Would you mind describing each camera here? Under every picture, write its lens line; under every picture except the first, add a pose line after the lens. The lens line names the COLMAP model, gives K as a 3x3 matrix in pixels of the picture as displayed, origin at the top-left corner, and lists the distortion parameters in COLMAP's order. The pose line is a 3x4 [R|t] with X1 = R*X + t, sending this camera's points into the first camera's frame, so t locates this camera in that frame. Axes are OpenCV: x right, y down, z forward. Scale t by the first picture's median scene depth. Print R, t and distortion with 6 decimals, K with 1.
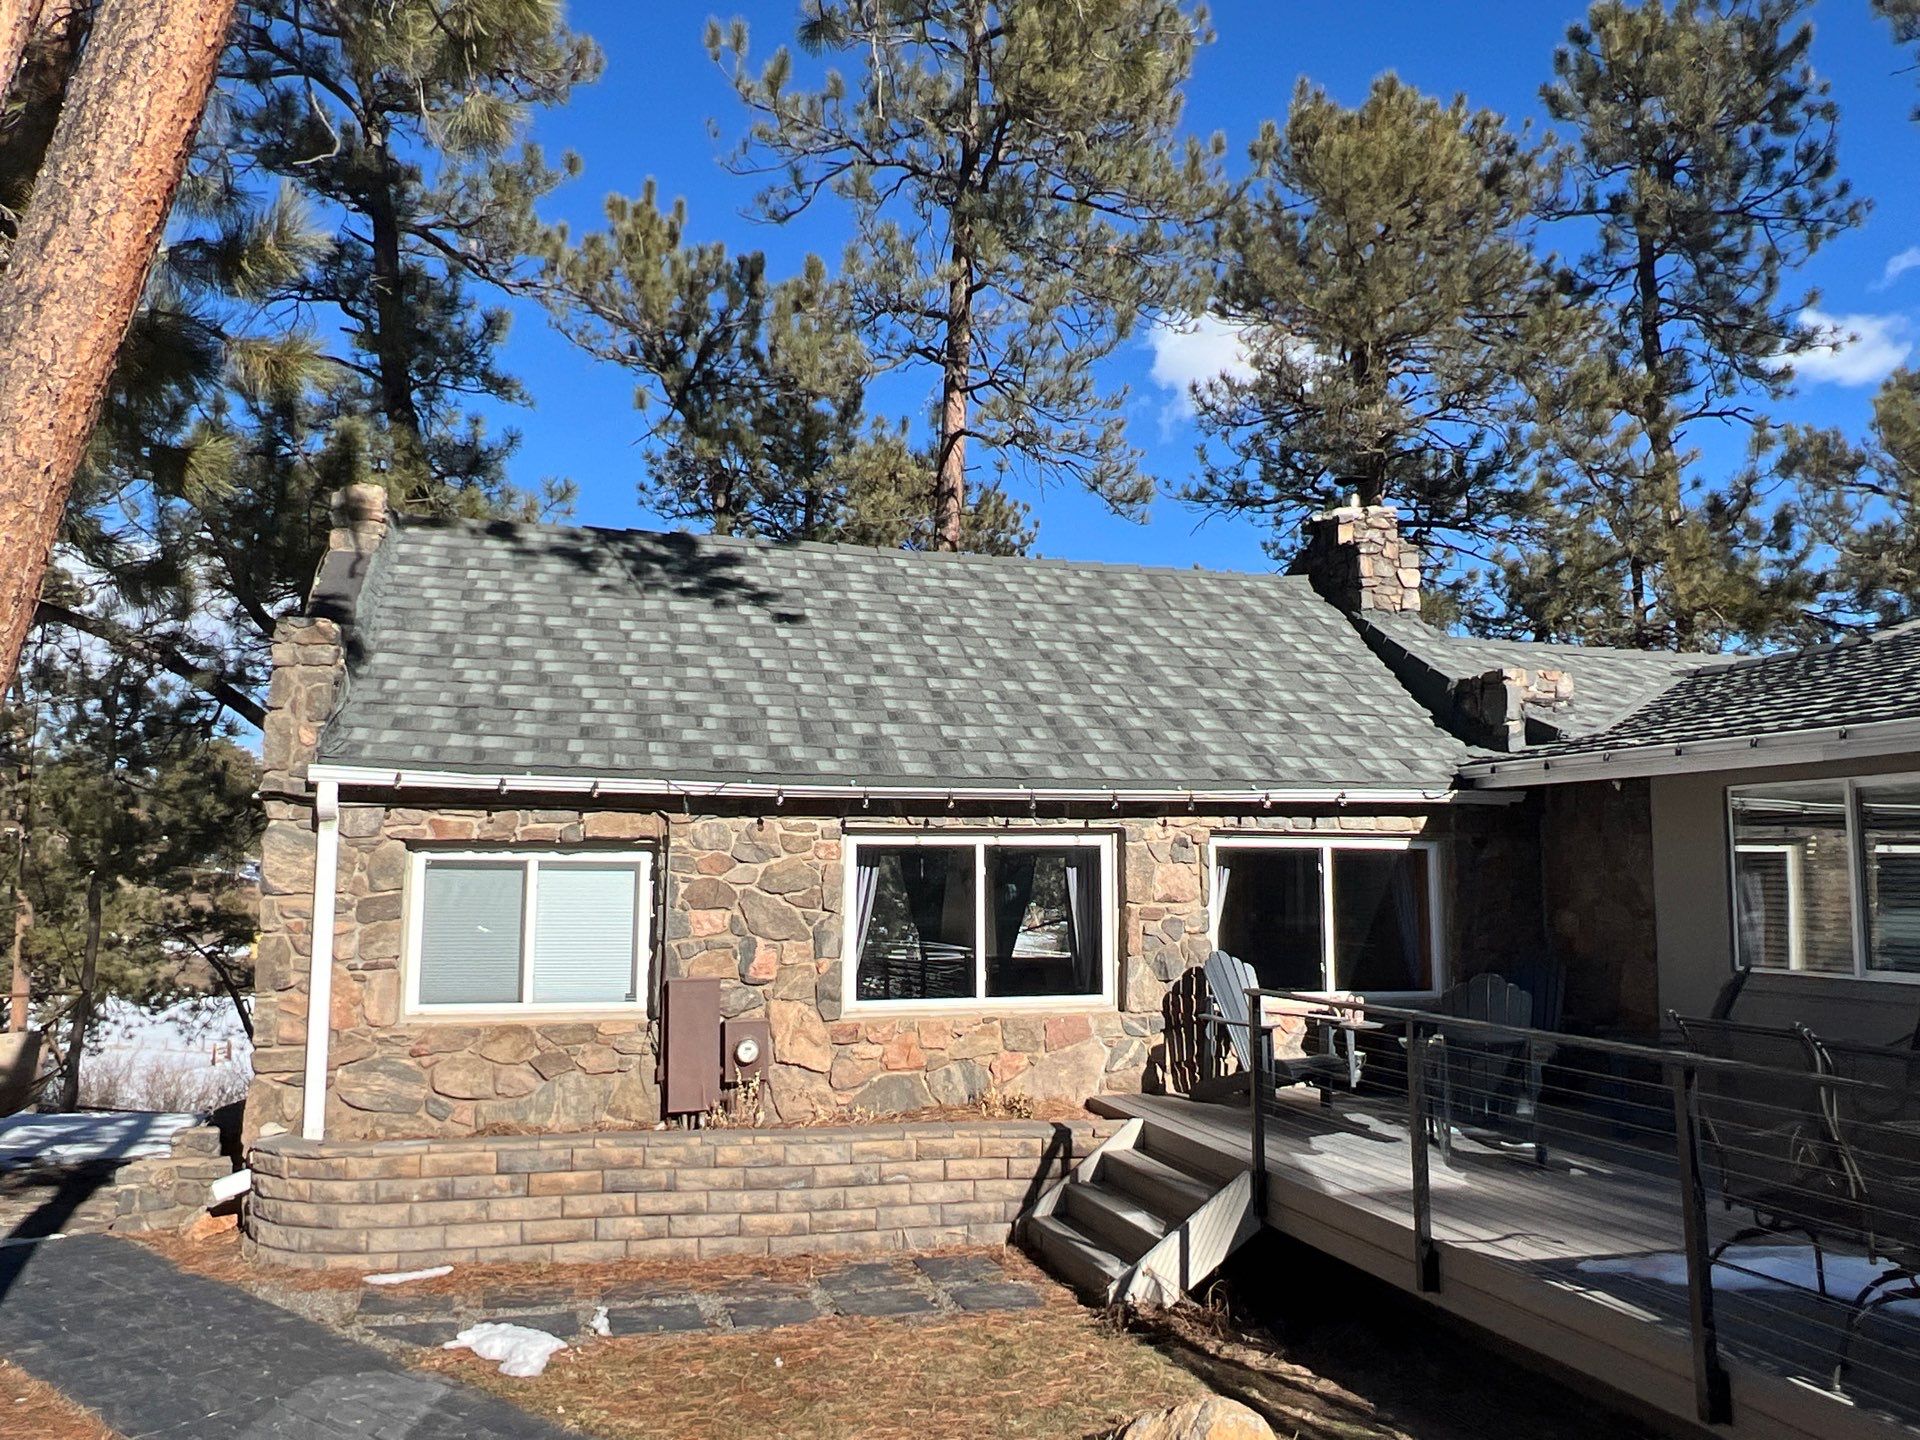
lens RADIAL K [[1438.1, 0, 954.3], [0, 1438.1, 723.5], [0, 0, 1]] dist [0.001716, -0.008458]
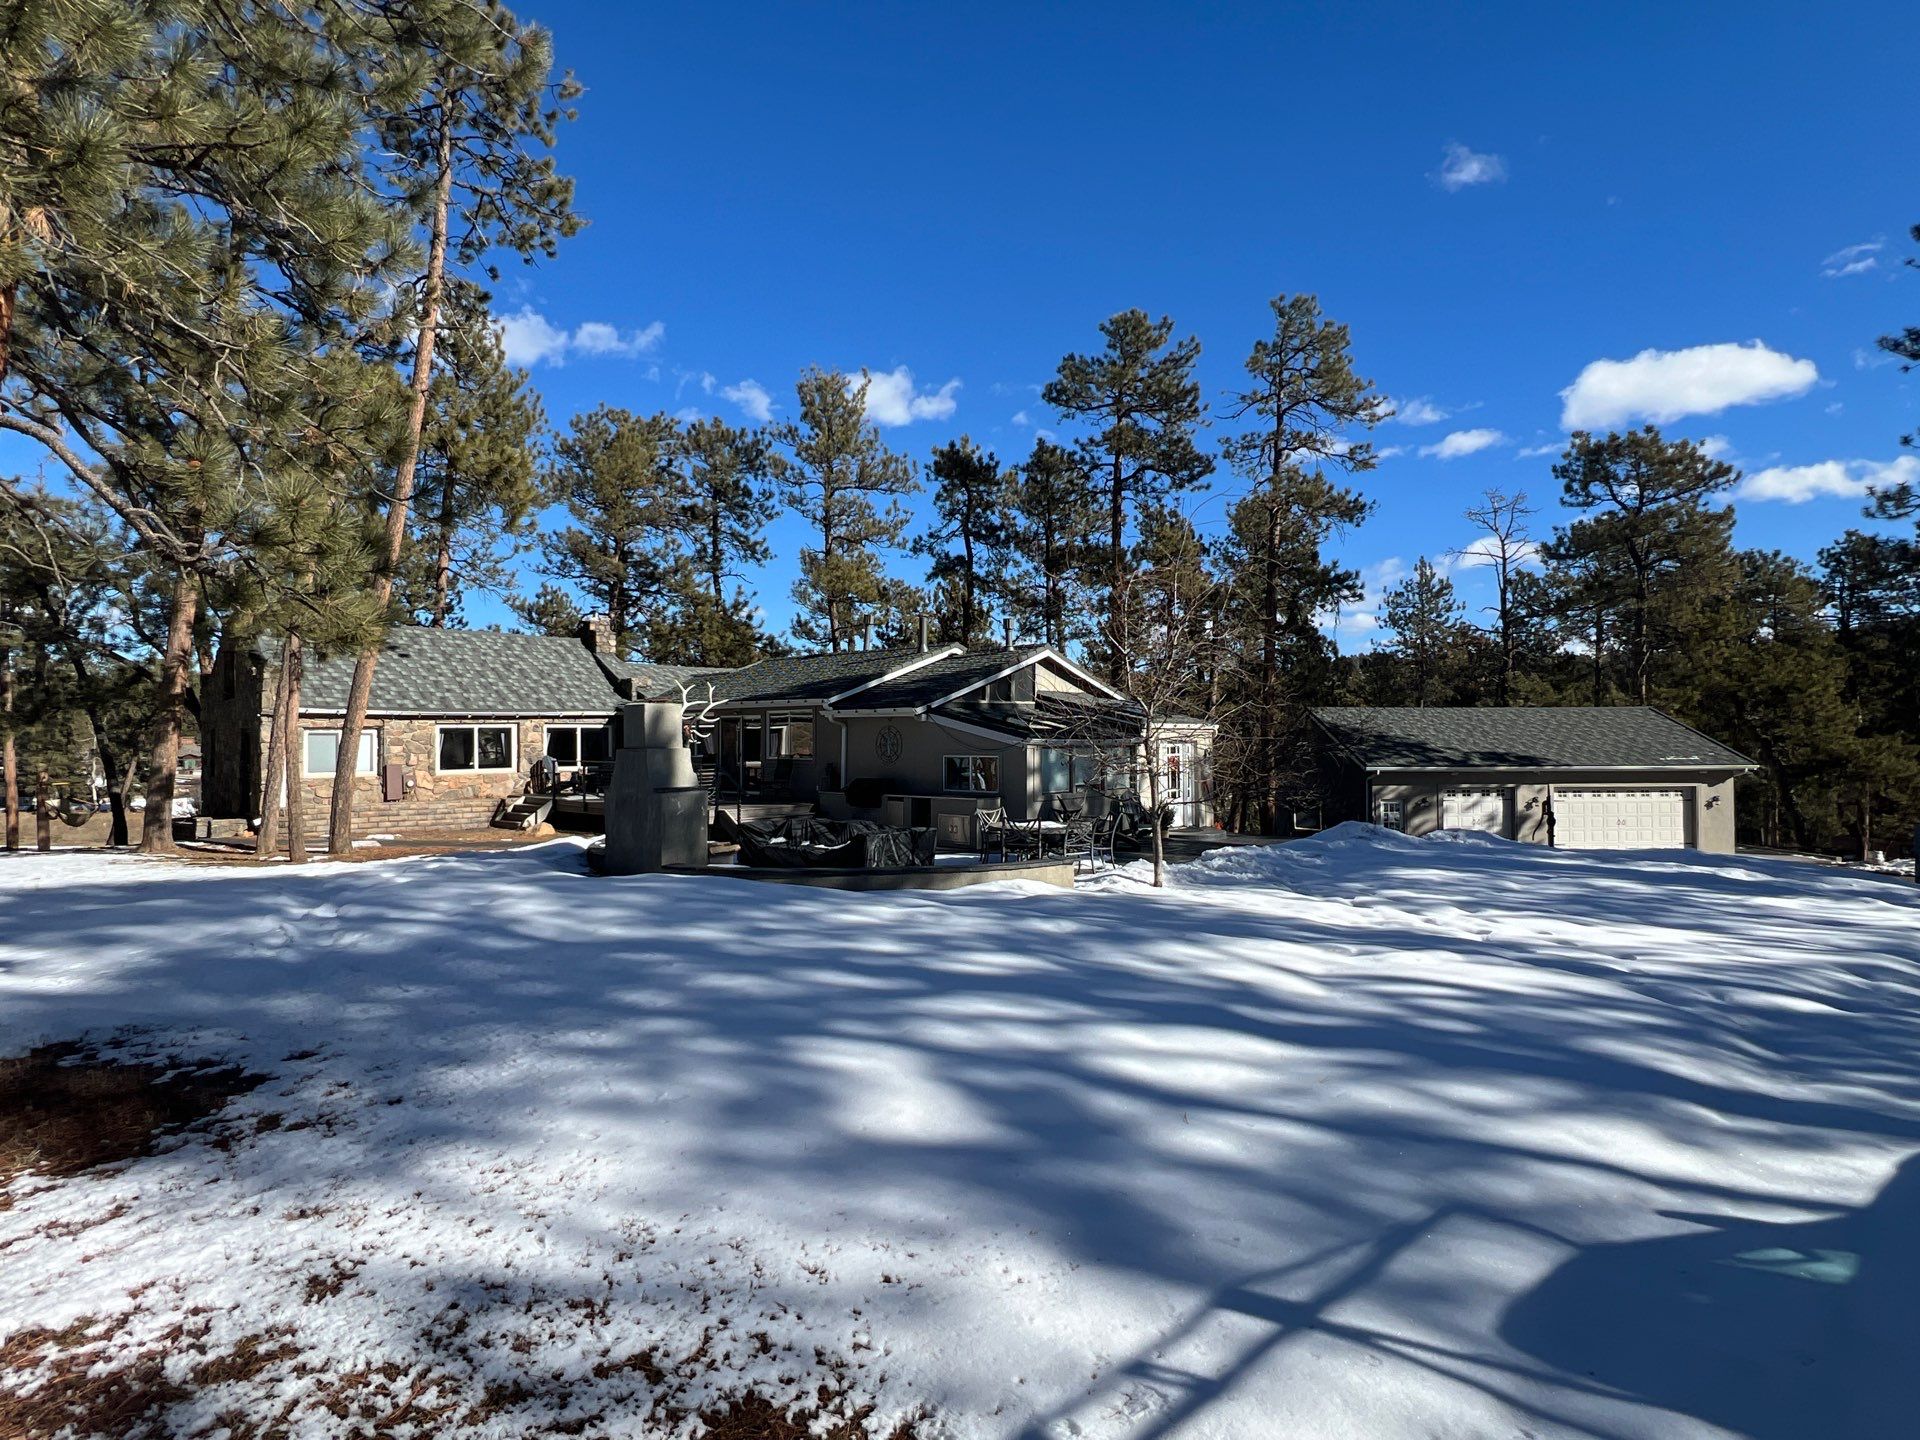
lens RADIAL K [[1007.8, 0, 958.4], [0, 1007.8, 717.1], [0, 0, 1]] dist [0.001082, 0.000071]
pose [[0.846806, 0.001502, 0.531899, -0.289769], [-0.049291, 0.995915, 0.075660, -0.183597], [-0.529613, -0.090287, 0.843421, -1.692167]]
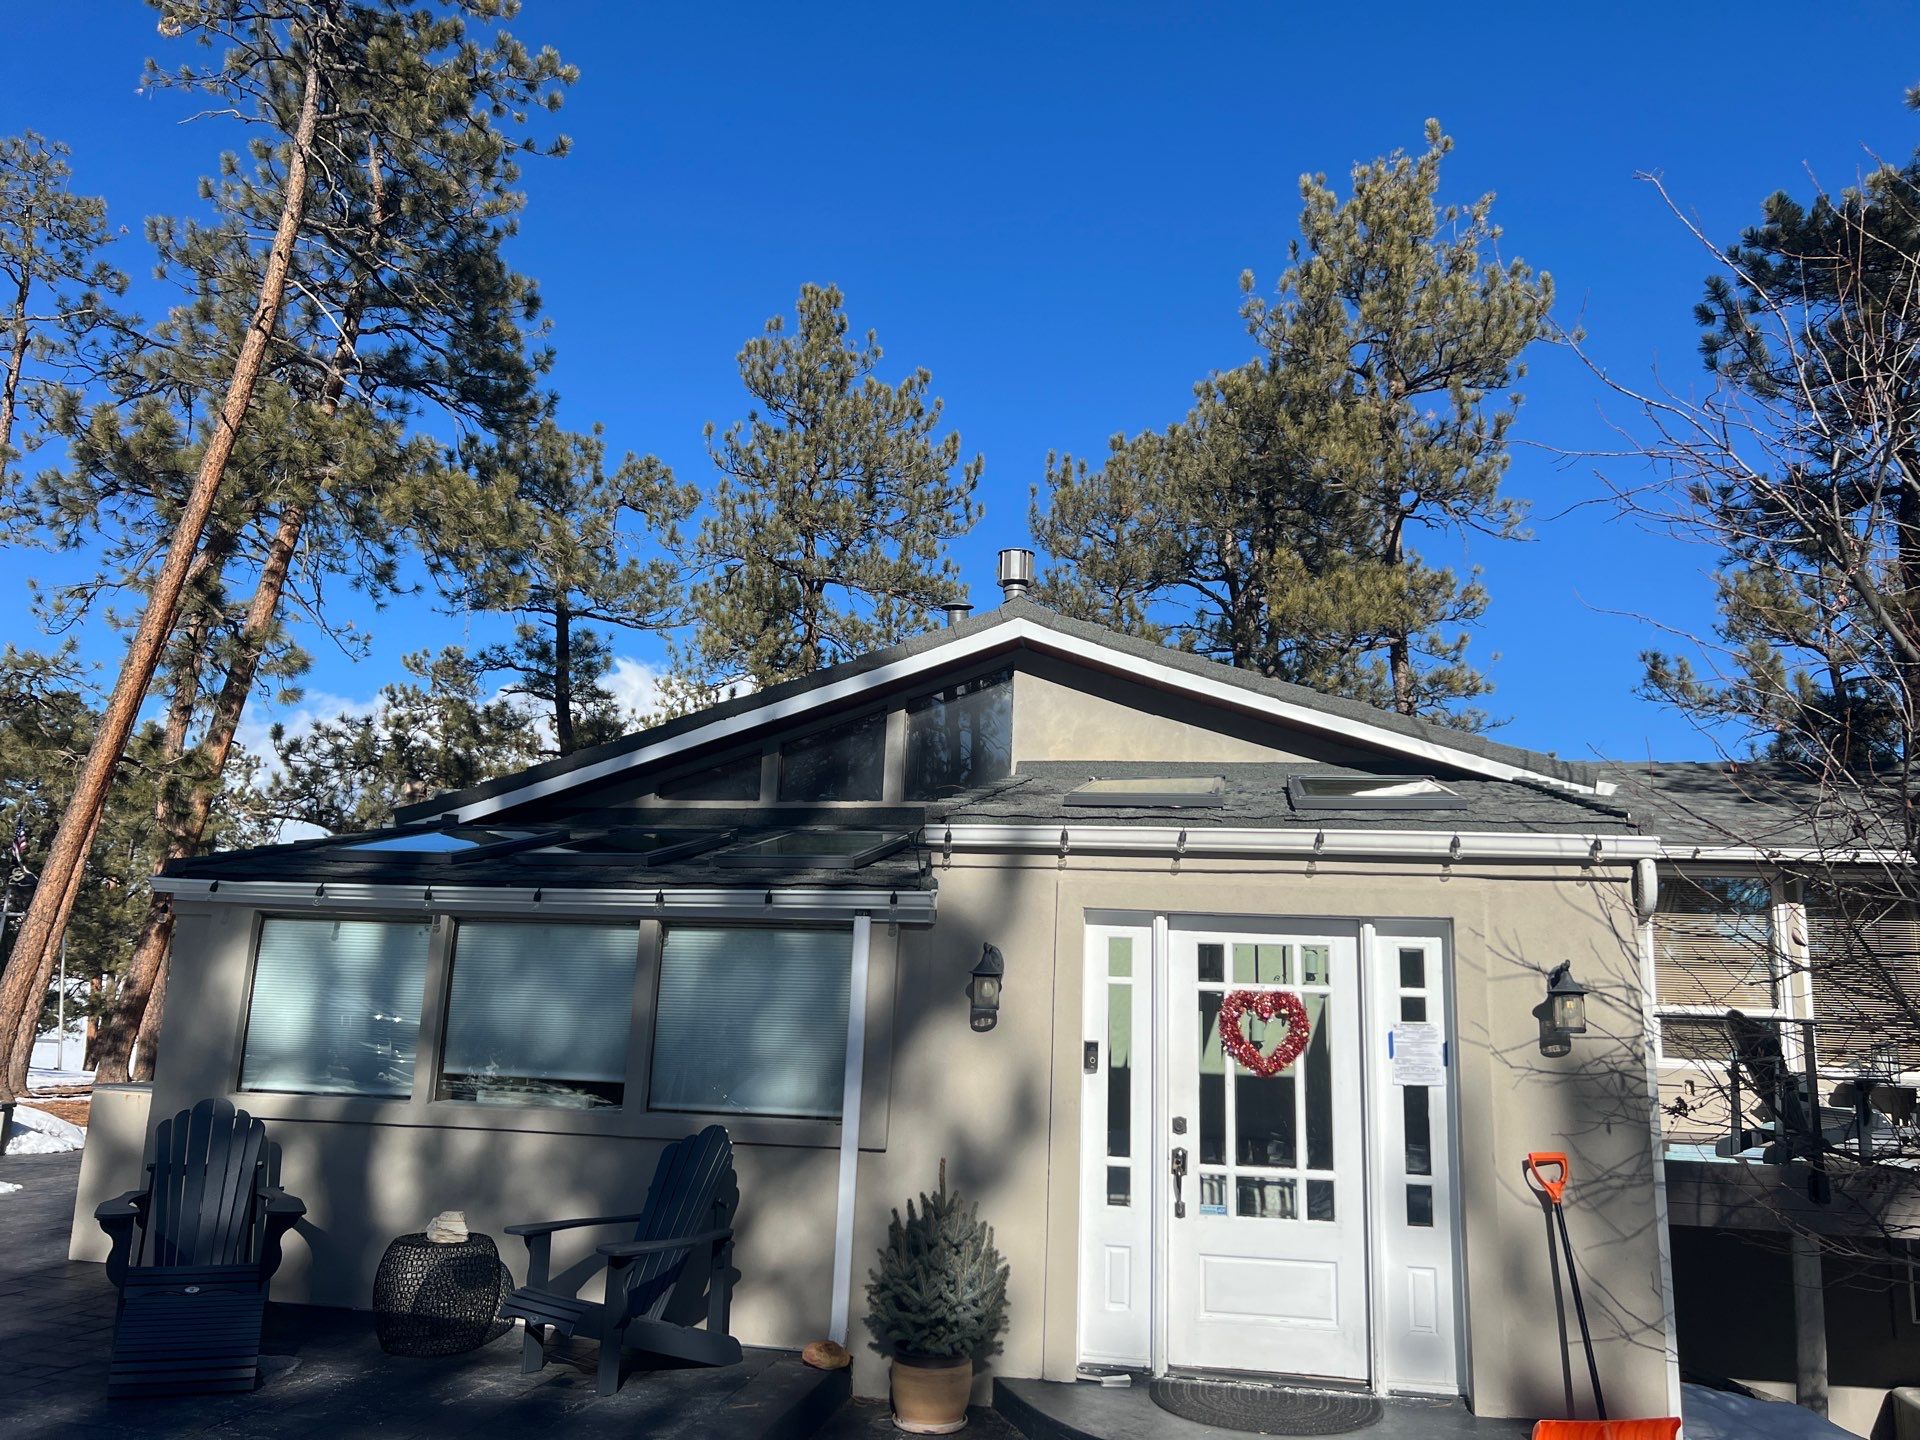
lens RADIAL K [[1435.7, 0, 957.9], [0, 1435.7, 716.7], [0, 0, 1]] dist [0.099053, -0.120786]
pose [[0.891455, -0.063603, -0.448623, 1.491346], [0.017810, 0.994252, -0.105569, -0.007563], [0.452759, 0.086120, 0.887464, -0.716202]]
